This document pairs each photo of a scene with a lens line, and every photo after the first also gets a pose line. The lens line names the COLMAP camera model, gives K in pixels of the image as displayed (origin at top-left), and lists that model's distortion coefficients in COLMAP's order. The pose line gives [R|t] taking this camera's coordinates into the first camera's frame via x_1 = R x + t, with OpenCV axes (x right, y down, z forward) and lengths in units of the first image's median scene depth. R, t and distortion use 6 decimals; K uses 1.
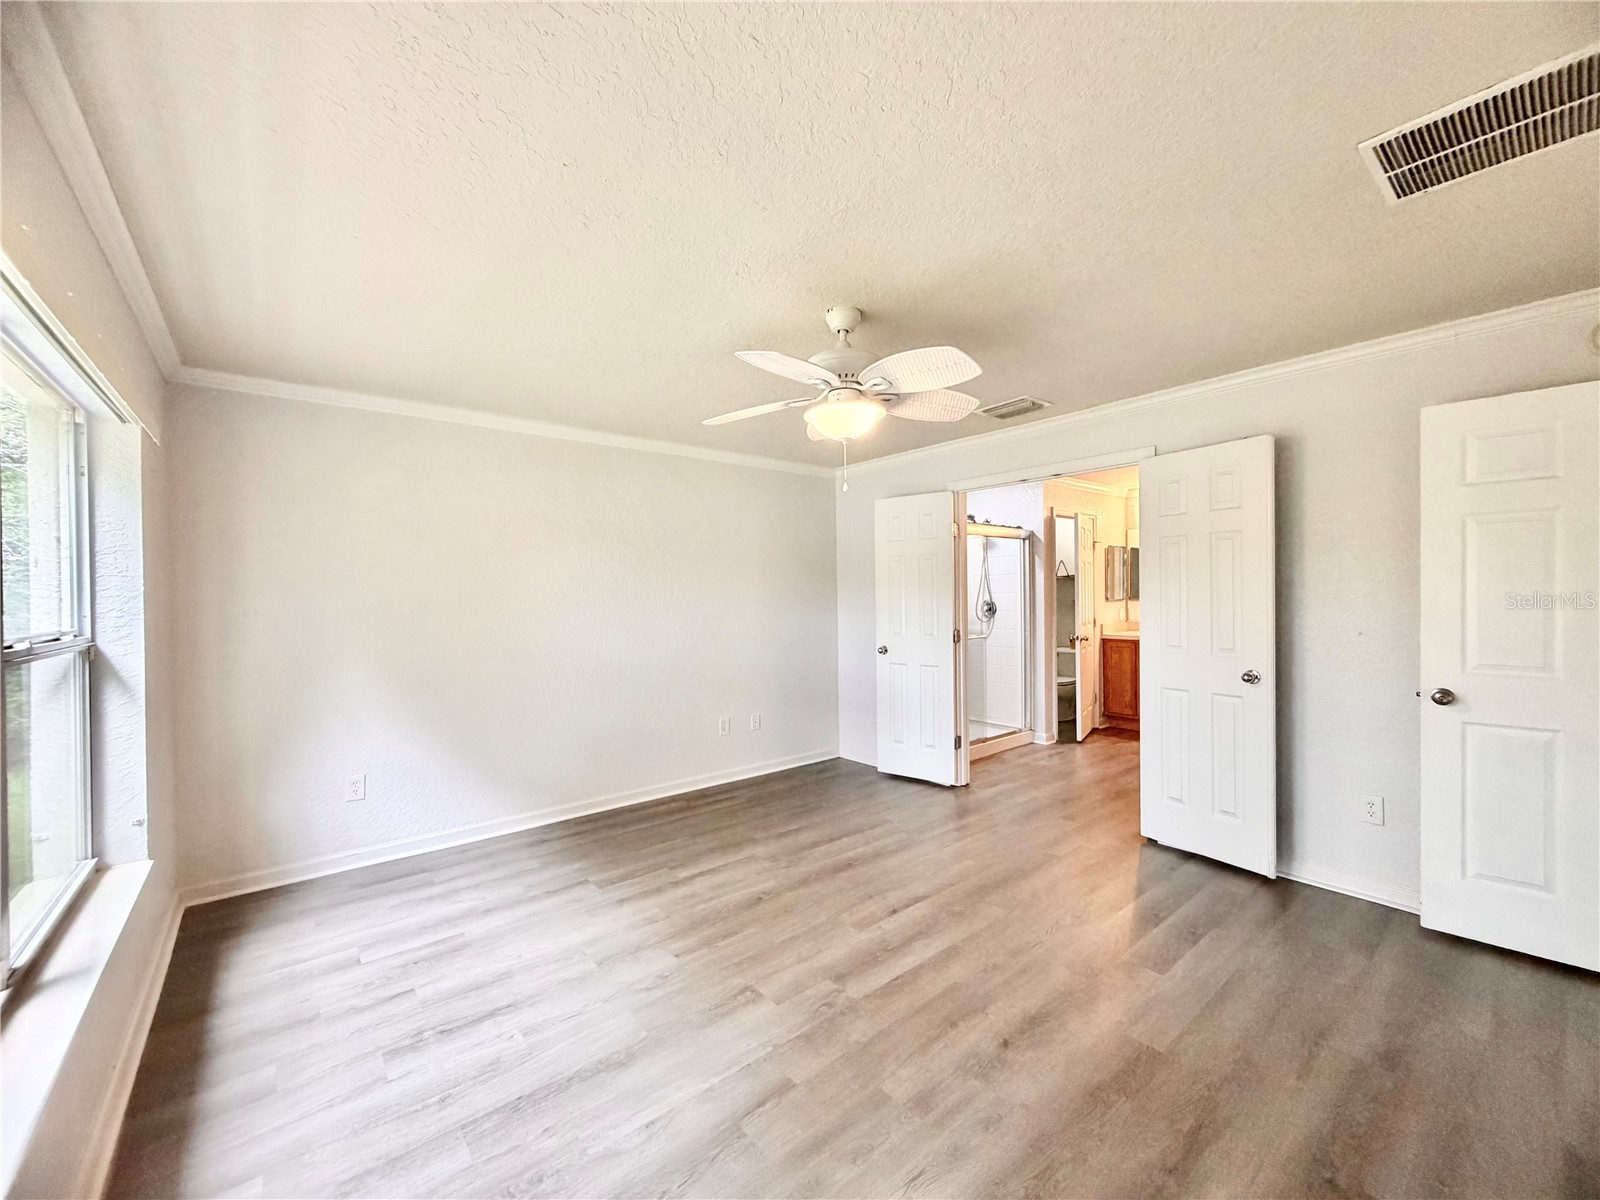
lens RADIAL K [[635.7, 0, 791.6], [0, 635.7, 603.7], [0, 0, 1]] dist [-0.001314, 0.001041]
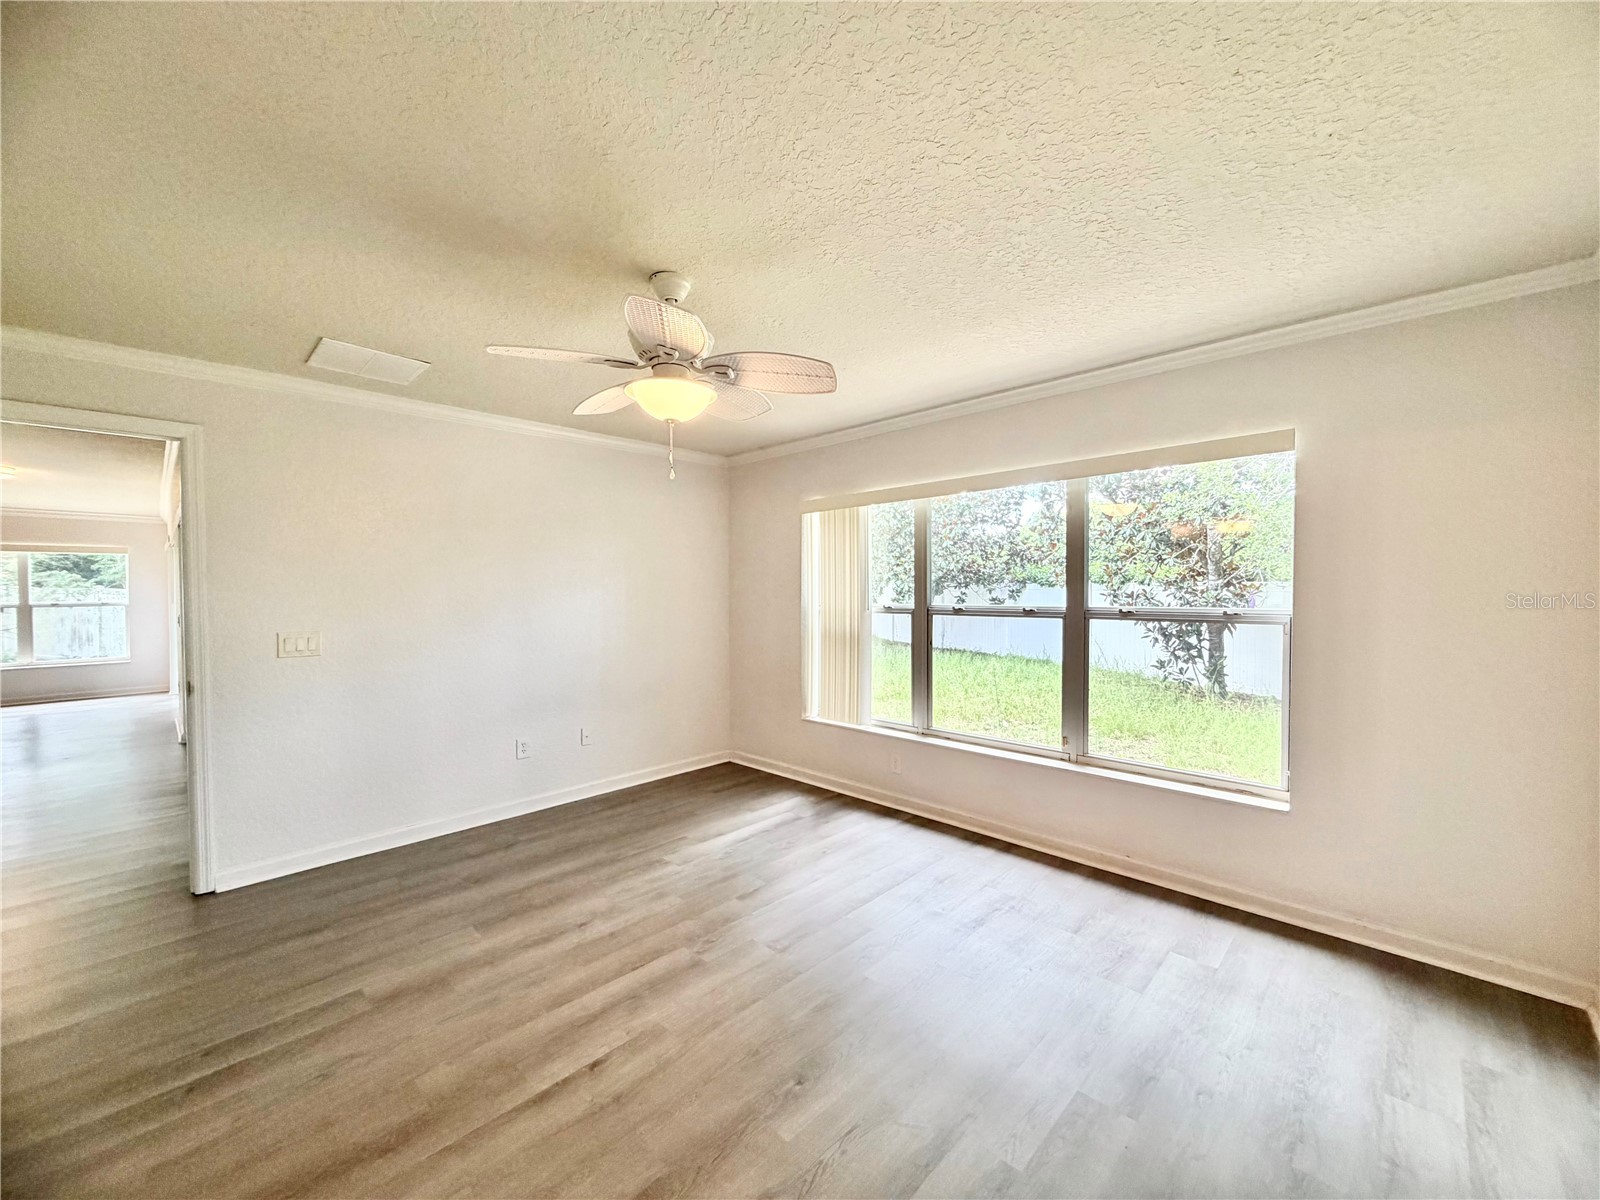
lens RADIAL K [[635.7, 0, 793.4], [0, 635.7, 596.7], [0, 0, 1]] dist [-0.001314, 0.001041]
pose [[-0.993604, 0.021164, -0.110919, 0.014699], [0.018351, 0.999485, 0.026327, -0.027214], [0.111419, 0.024123, -0.993481, 1.594460]]
